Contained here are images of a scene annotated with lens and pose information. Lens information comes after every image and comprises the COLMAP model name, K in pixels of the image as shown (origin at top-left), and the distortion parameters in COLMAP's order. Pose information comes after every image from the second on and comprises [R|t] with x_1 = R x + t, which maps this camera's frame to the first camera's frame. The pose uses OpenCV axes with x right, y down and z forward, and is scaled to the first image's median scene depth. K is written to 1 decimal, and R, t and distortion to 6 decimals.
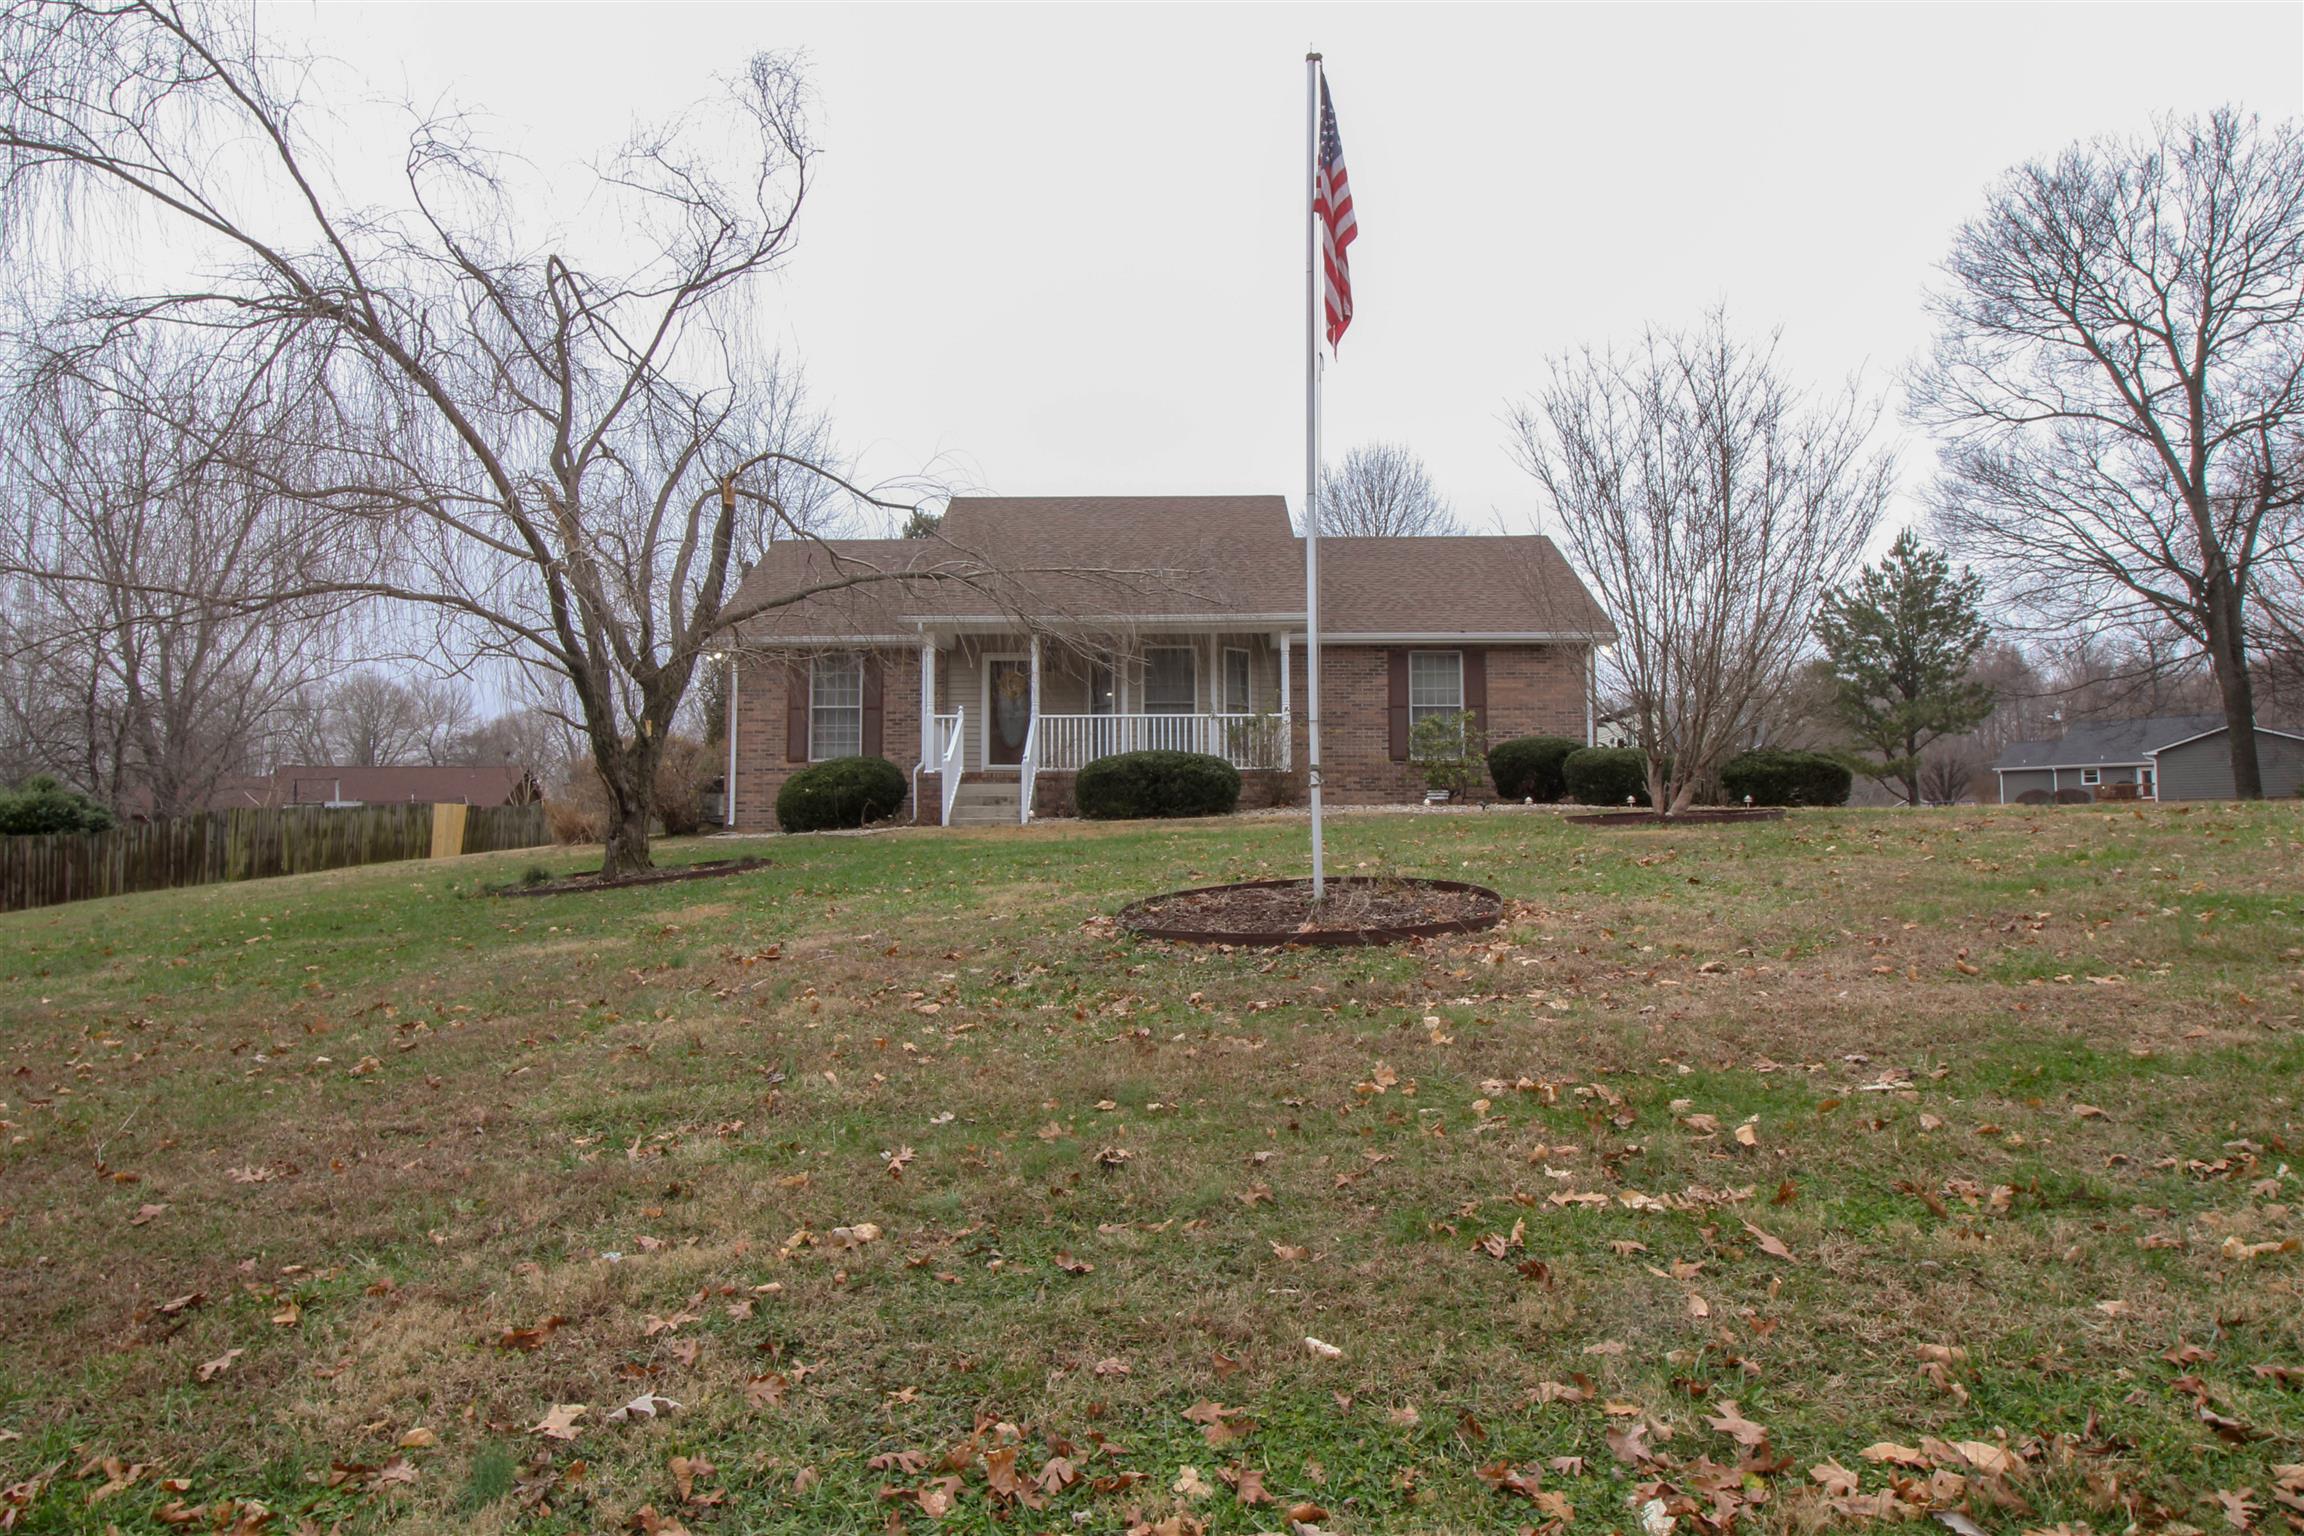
lens RADIAL K [[1488.7, 0, 1152.0], [0, 1488.7, 768.0], [0, 0, 1]] dist [0.001228, 0.000263]
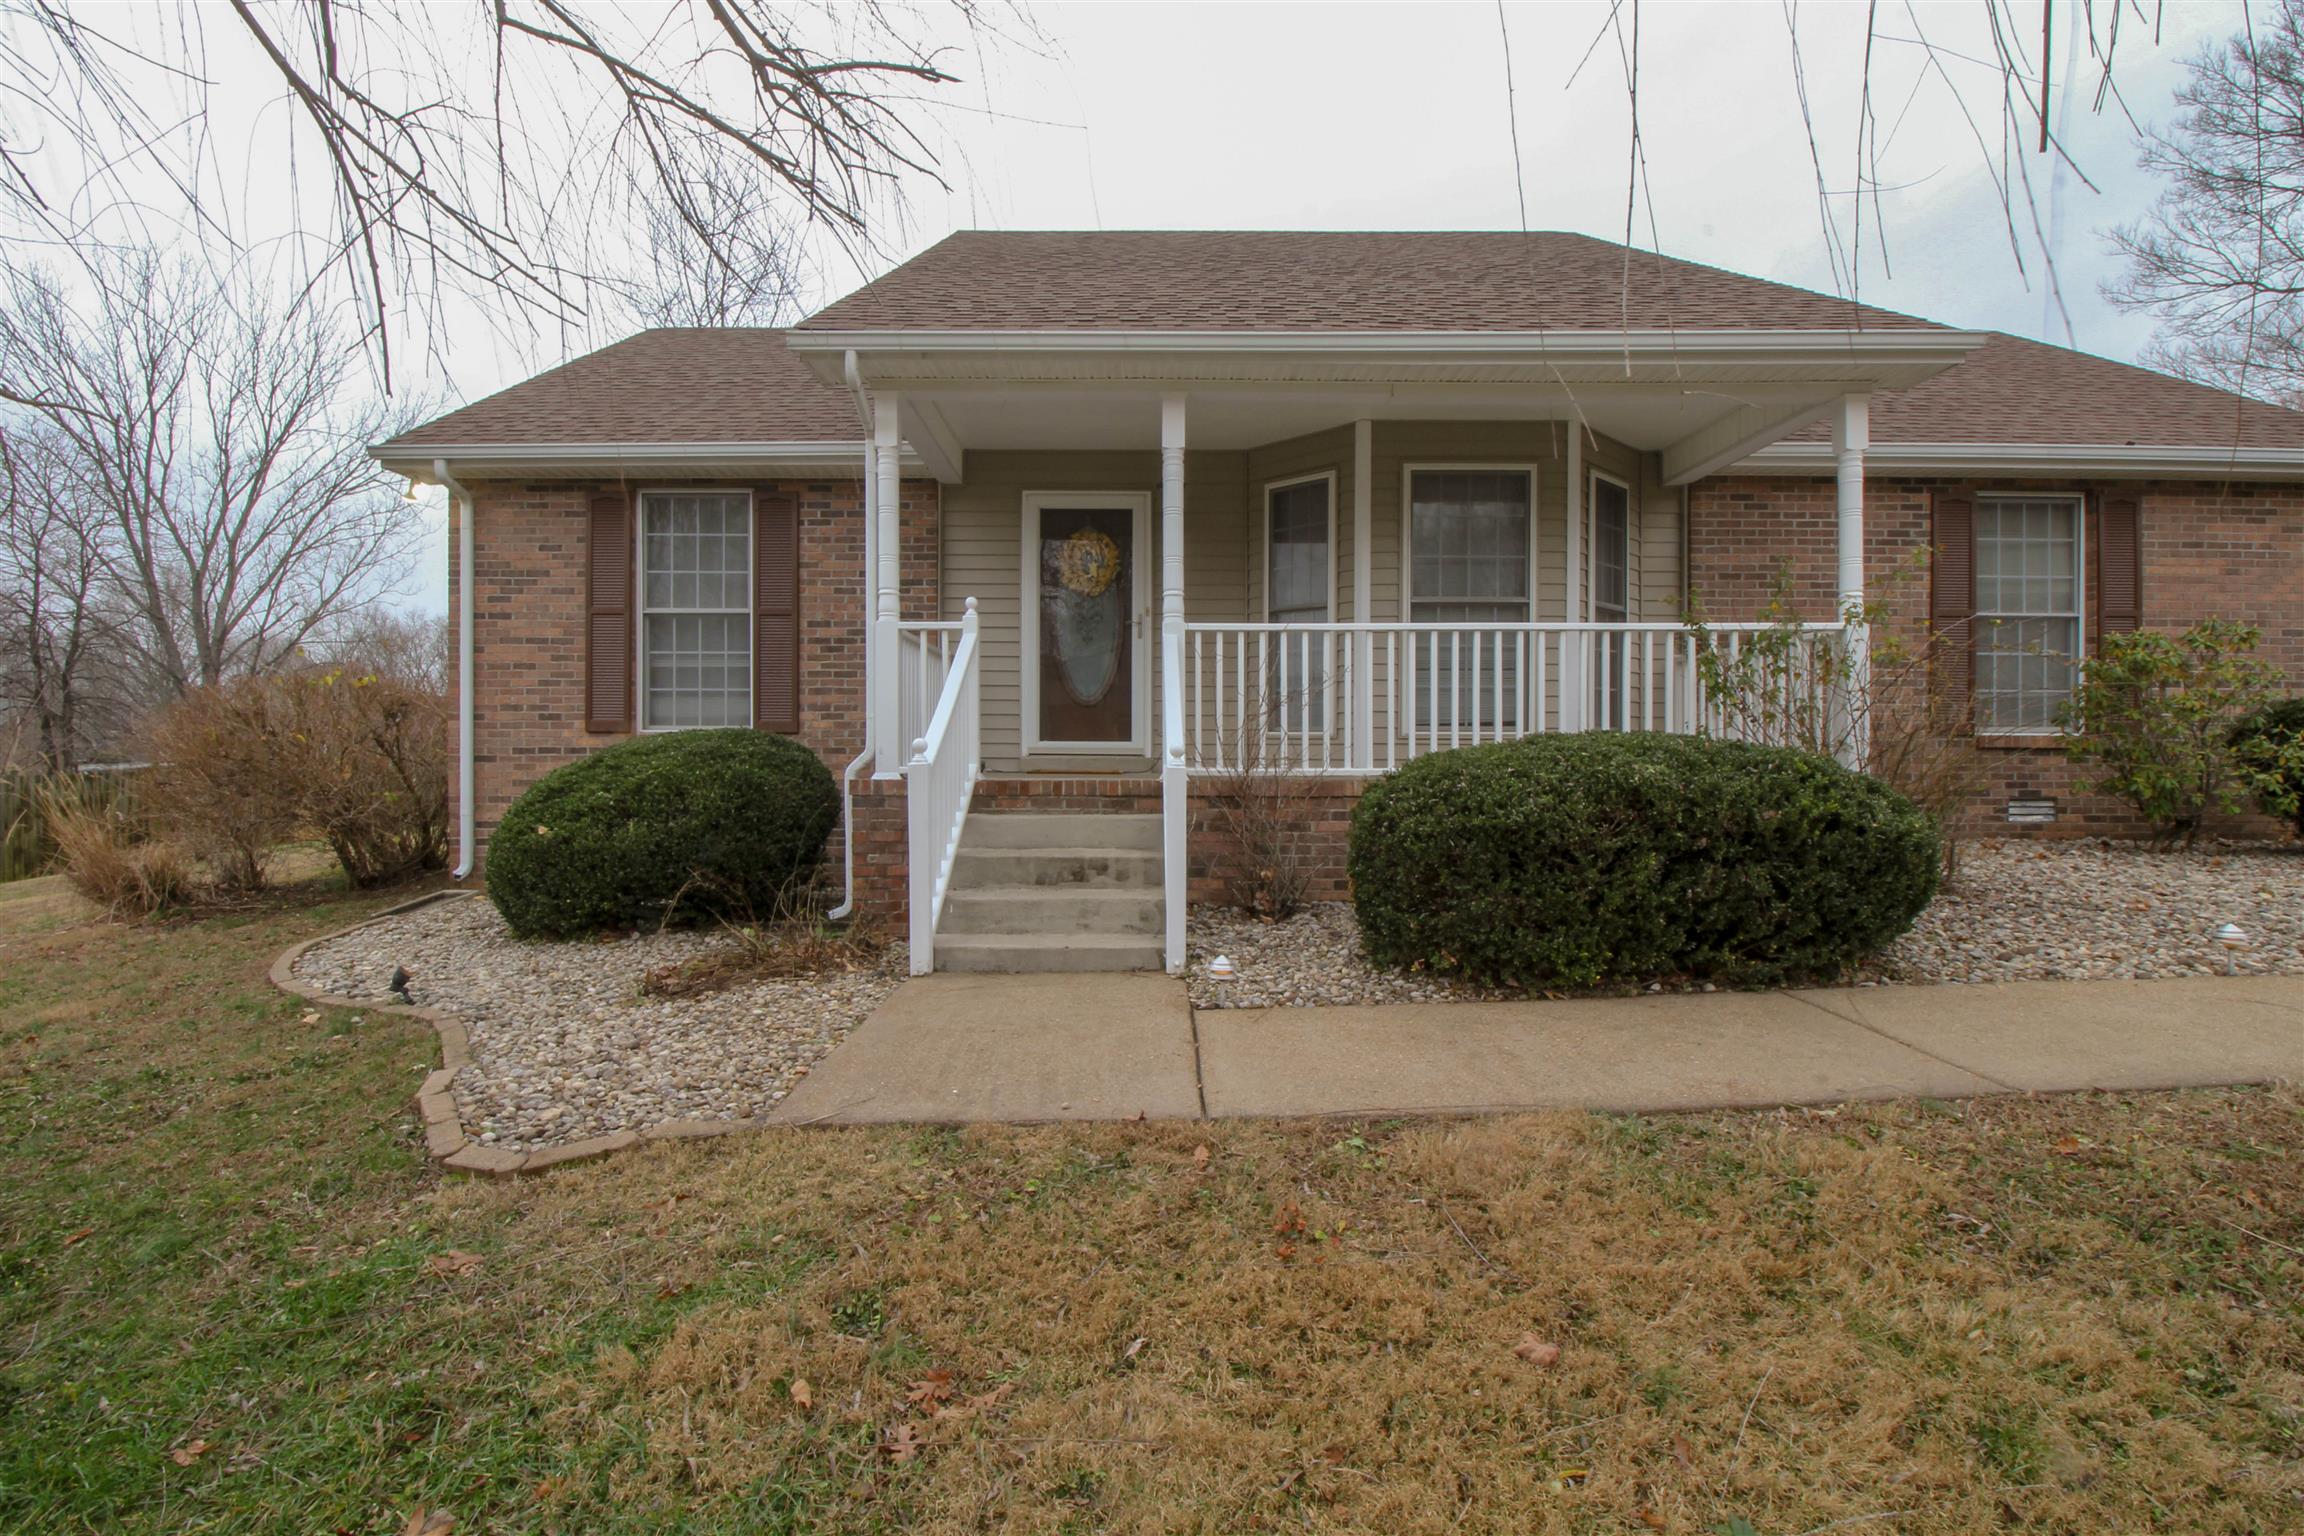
lens RADIAL K [[1372.3, 0, 1152.0], [0, 1372.3, 768.0], [0, 0, 1]] dist [-0.039971, -0.000982]
pose [[0.999983, 0.003792, -0.004435, -0.081153], [-0.003588, 0.998974, 0.045152, -0.014273], [0.004601, -0.045136, 0.998970, 0.651630]]
